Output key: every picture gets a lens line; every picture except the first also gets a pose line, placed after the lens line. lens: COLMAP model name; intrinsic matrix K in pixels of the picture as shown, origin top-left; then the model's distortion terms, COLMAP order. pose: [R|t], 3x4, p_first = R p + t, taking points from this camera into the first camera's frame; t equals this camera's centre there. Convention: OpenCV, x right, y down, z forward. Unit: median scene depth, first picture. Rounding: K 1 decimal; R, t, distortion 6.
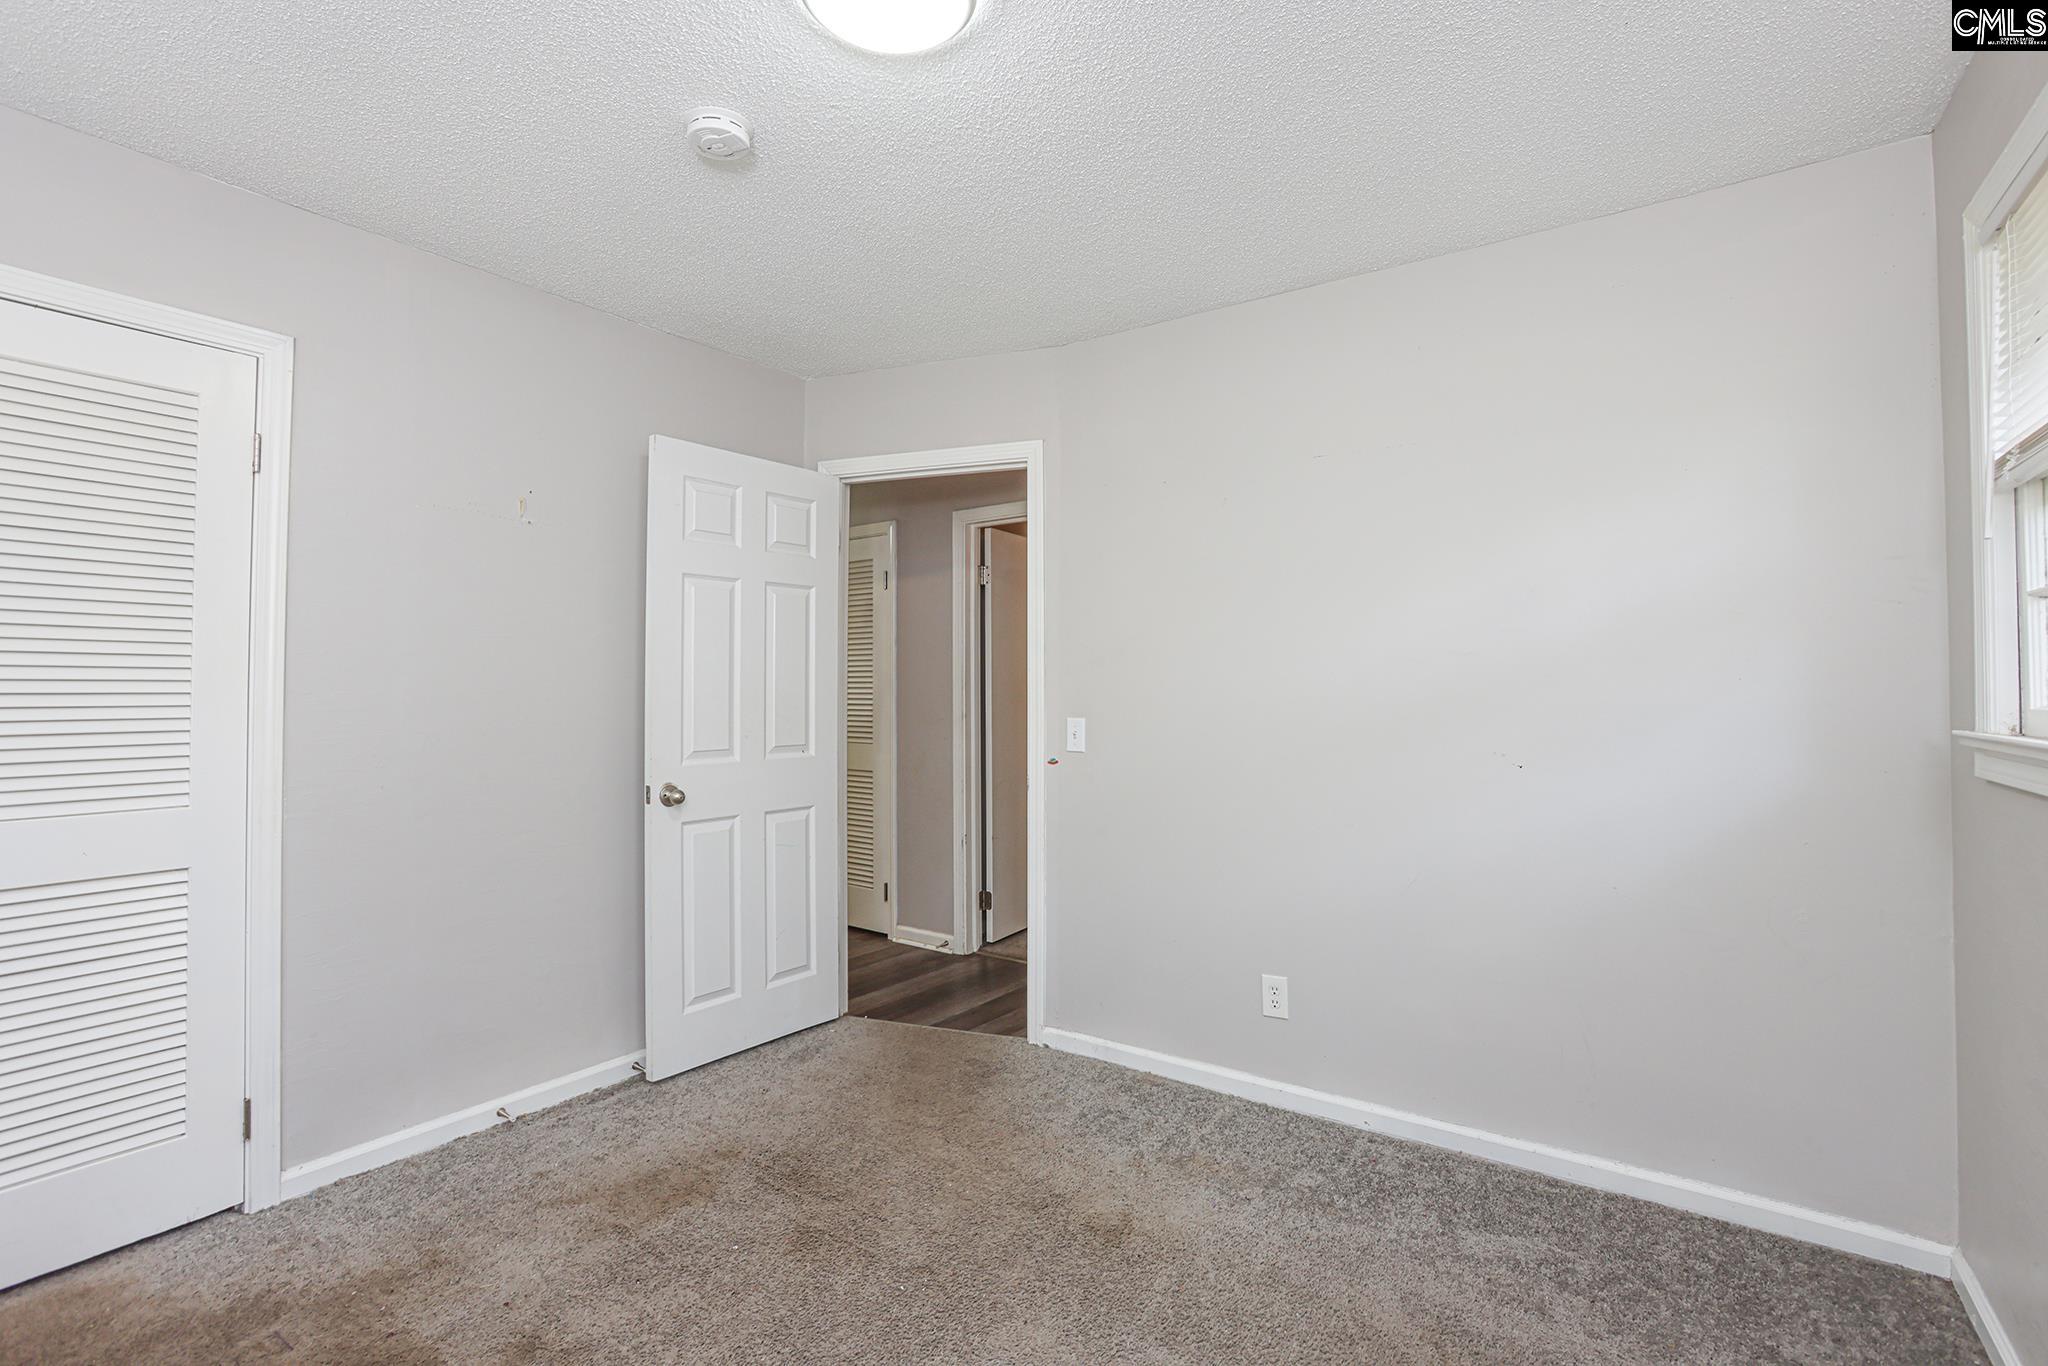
lens RADIAL K [[930.3, 0, 1028.9], [0, 930.3, 687.7], [0, 0, 1]] dist [-0.063043, 0.022932]
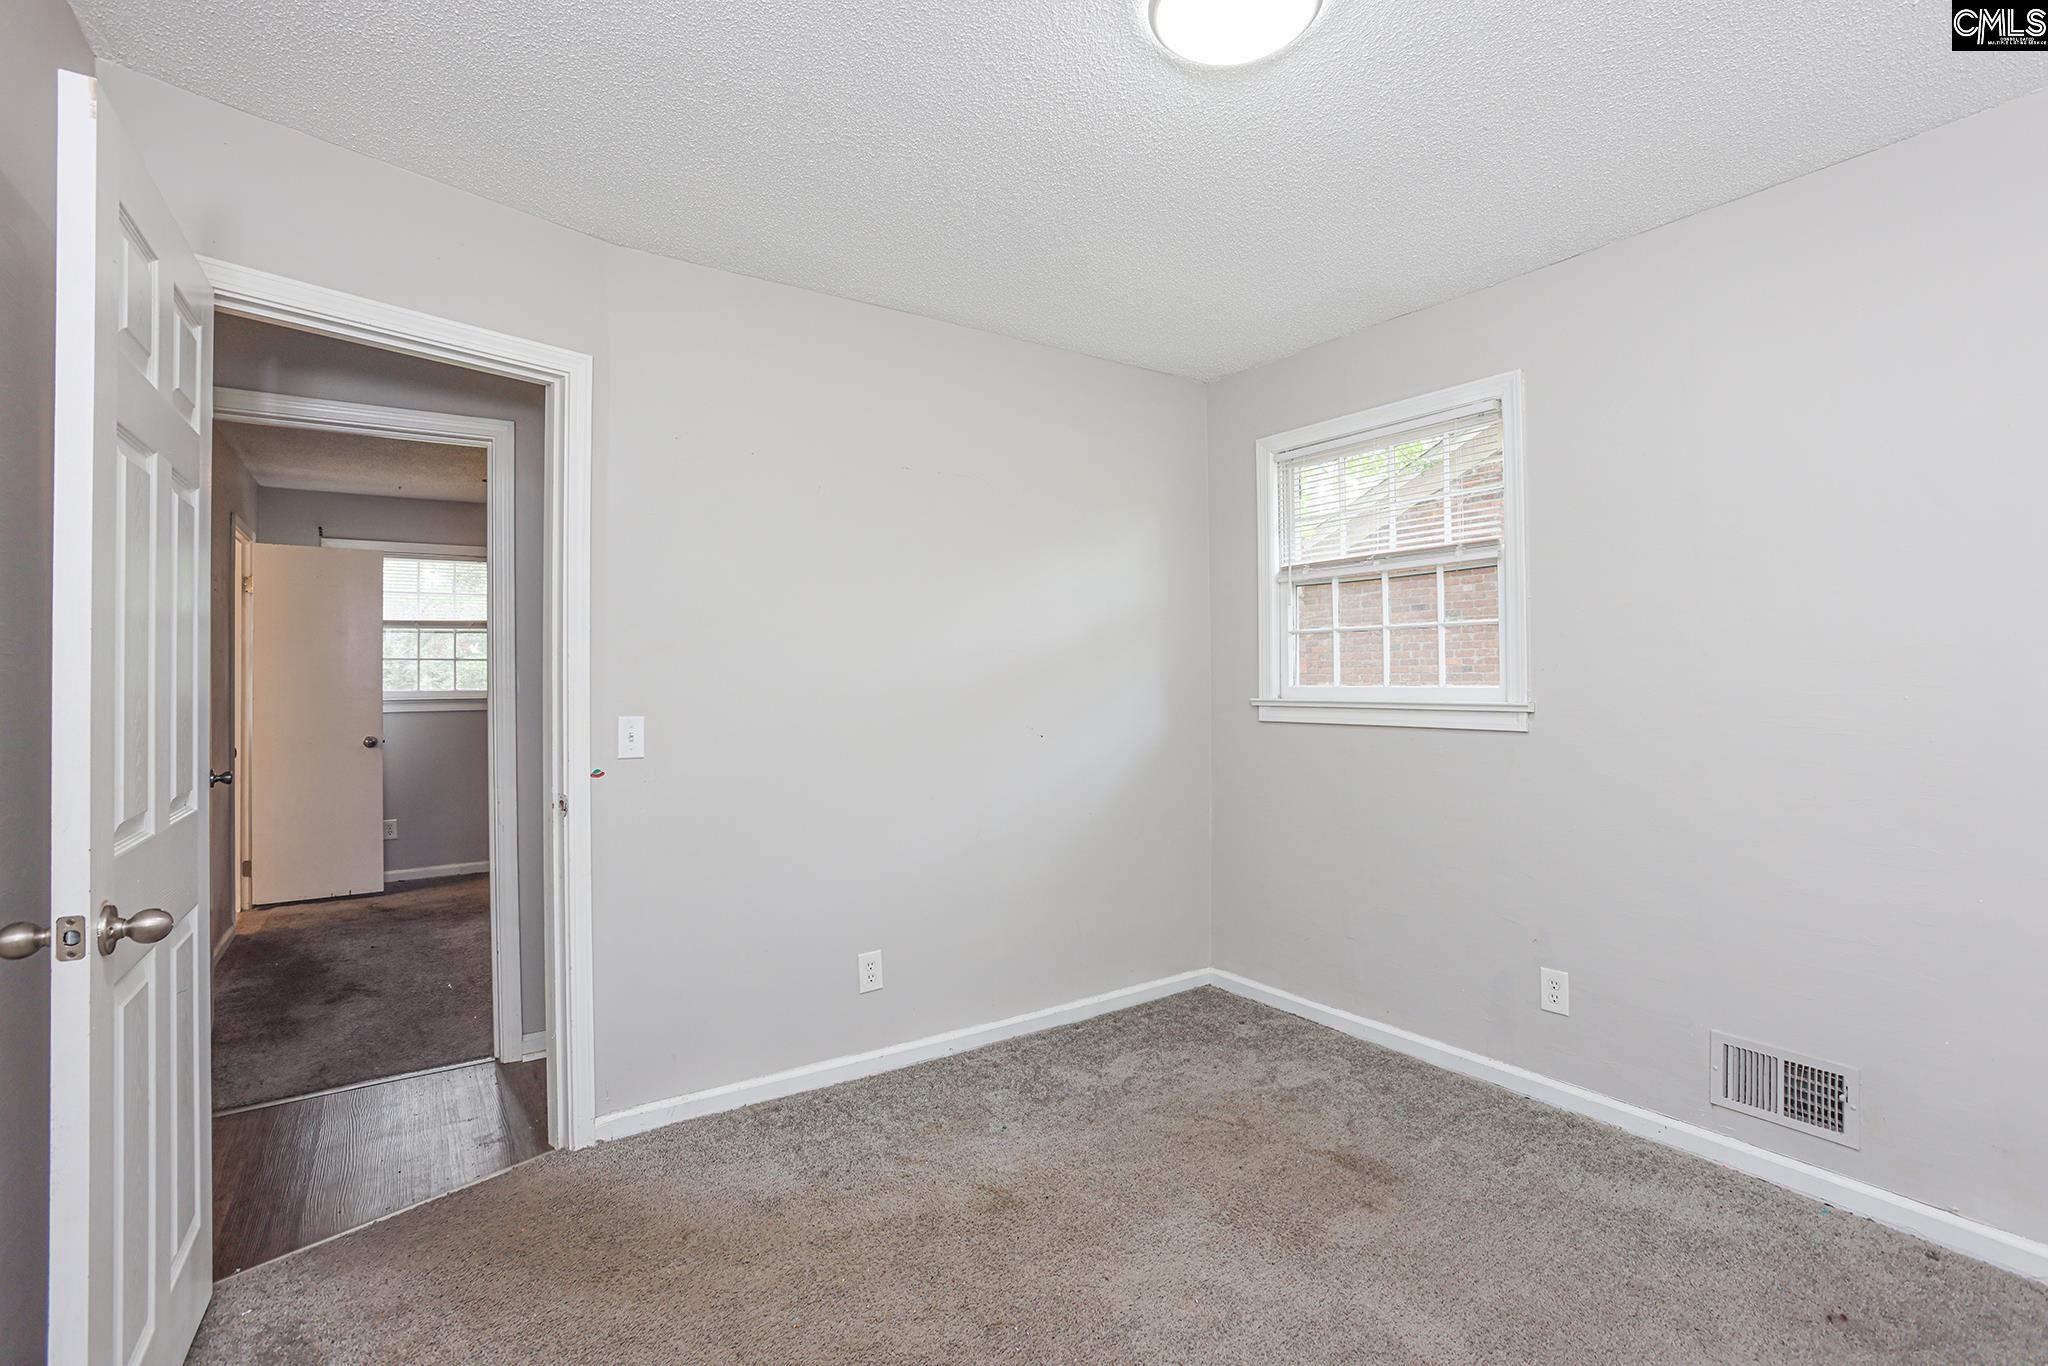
lens RADIAL K [[930.3, 0, 1022.5], [0, 930.3, 673.1], [0, 0, 1]] dist [-0.063043, 0.022932]
pose [[0.323889, 0.013228, 0.946003, -0.679928], [-0.005671, 0.999911, -0.012041, 0.003486], [-0.946078, -0.001465, 0.323935, 0.485267]]
